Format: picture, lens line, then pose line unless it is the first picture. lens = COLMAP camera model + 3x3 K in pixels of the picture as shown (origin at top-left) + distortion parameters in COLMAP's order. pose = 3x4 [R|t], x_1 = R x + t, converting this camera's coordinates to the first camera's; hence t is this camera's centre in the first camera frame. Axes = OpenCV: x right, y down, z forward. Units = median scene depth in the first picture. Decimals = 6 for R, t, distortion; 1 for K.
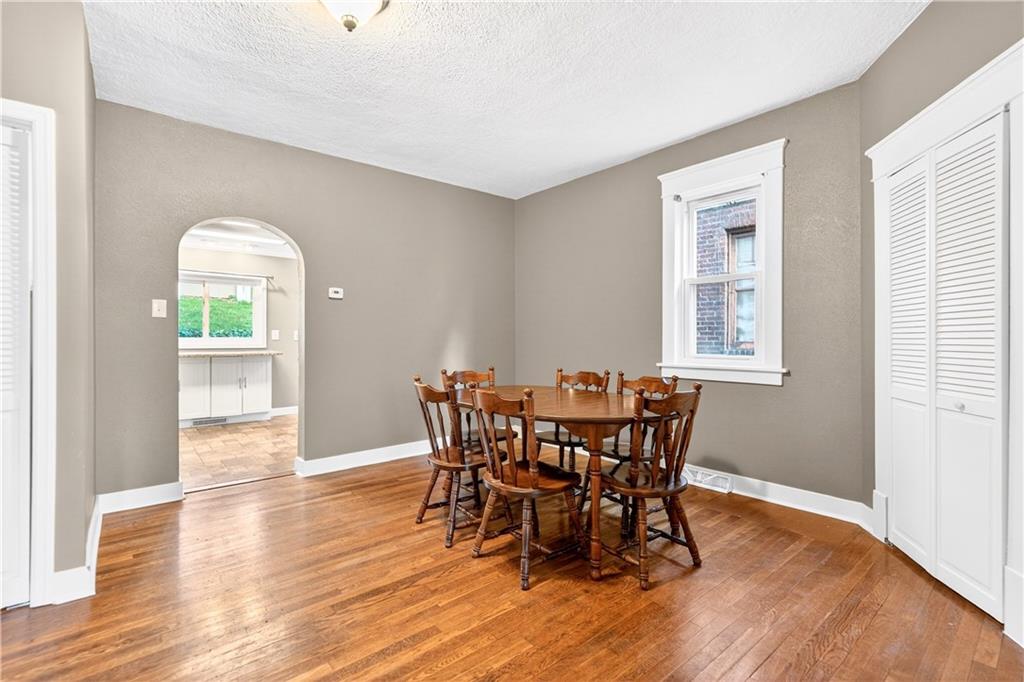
lens RADIAL K [[468.9, 0, 516.8], [0, 468.9, 342.6], [0, 0, 1]] dist [0.002717, -0.000136]
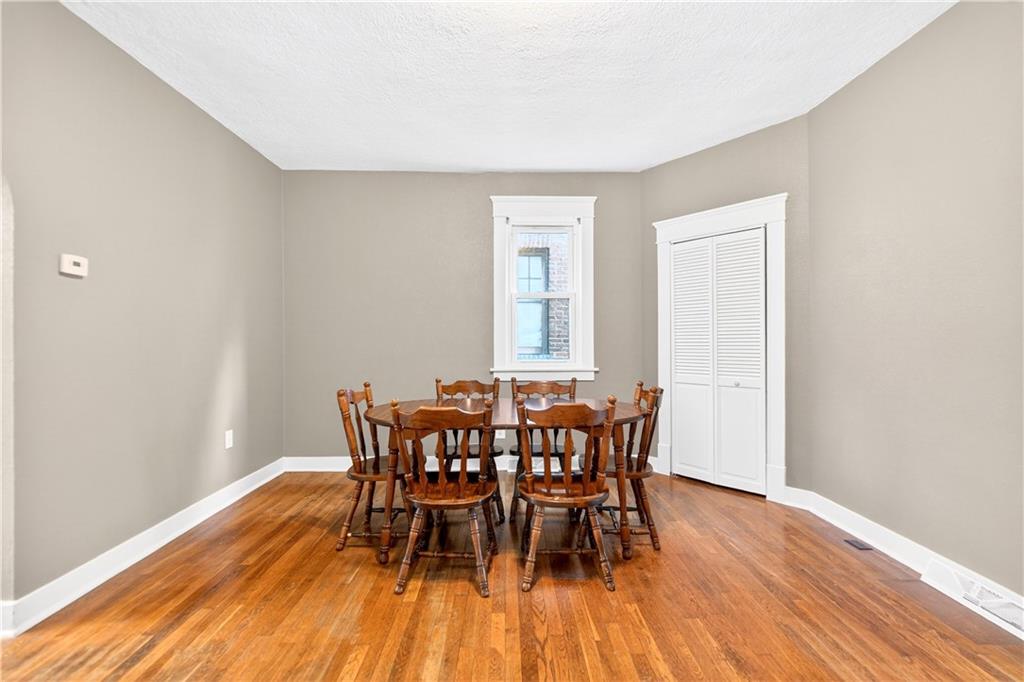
lens RADIAL K [[468.9, 0, 516.8], [0, 468.9, 342.6], [0, 0, 1]] dist [0.002717, -0.000136]
pose [[0.618749, -0.003283, 0.785582, -0.493523], [0.007731, 0.999968, -0.001911, -0.012635], [-0.785551, 0.007256, 0.618754, 0.274164]]
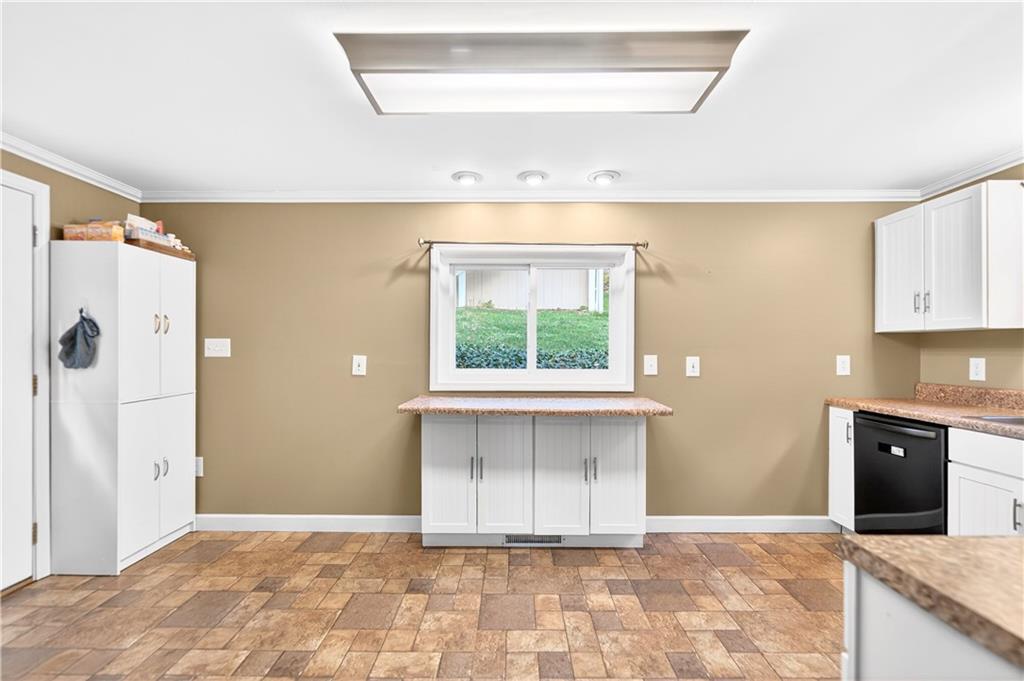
lens RADIAL K [[468.9, 0, 516.8], [0, 468.9, 342.1], [0, 0, 1]] dist [0.002717, -0.000136]
pose [[0.767408, -0.009607, -0.641087, -0.513155], [-0.008690, 0.999640, -0.025382, -0.043575], [0.641100, 0.025050, 0.767049, 0.893857]]
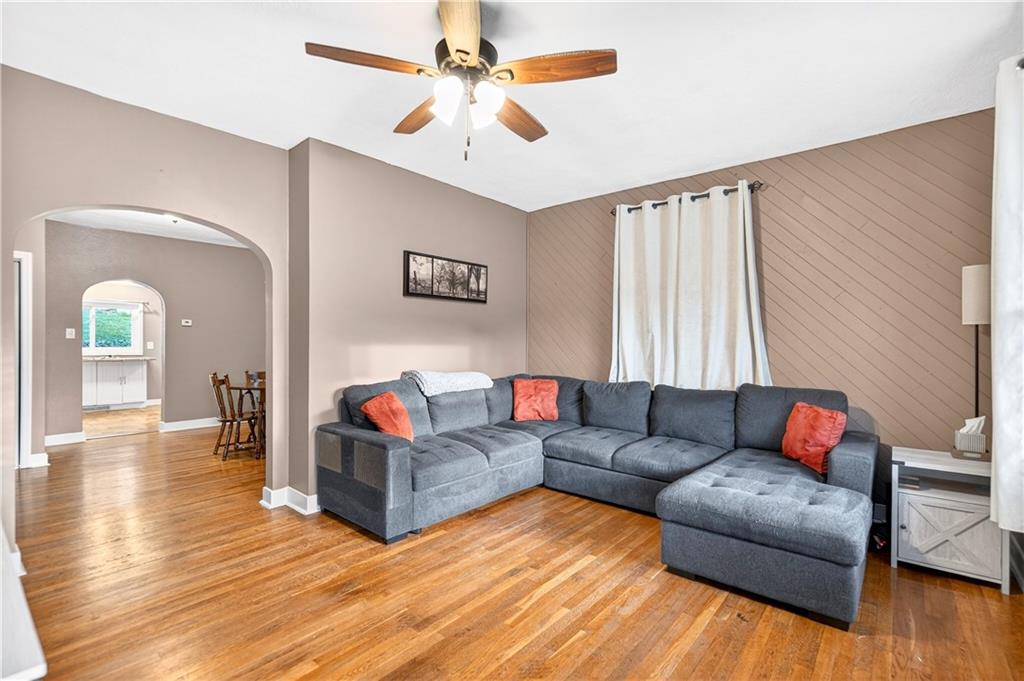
lens RADIAL K [[468.9, 0, 516.8], [0, 468.9, 342.1], [0, 0, 1]] dist [0.002717, -0.000136]
pose [[0.985213, 0.000610, 0.171334, 0.490201], [0.001217, 0.999944, -0.010557, -0.016557], [-0.171330, 0.010610, 0.985156, -0.857336]]
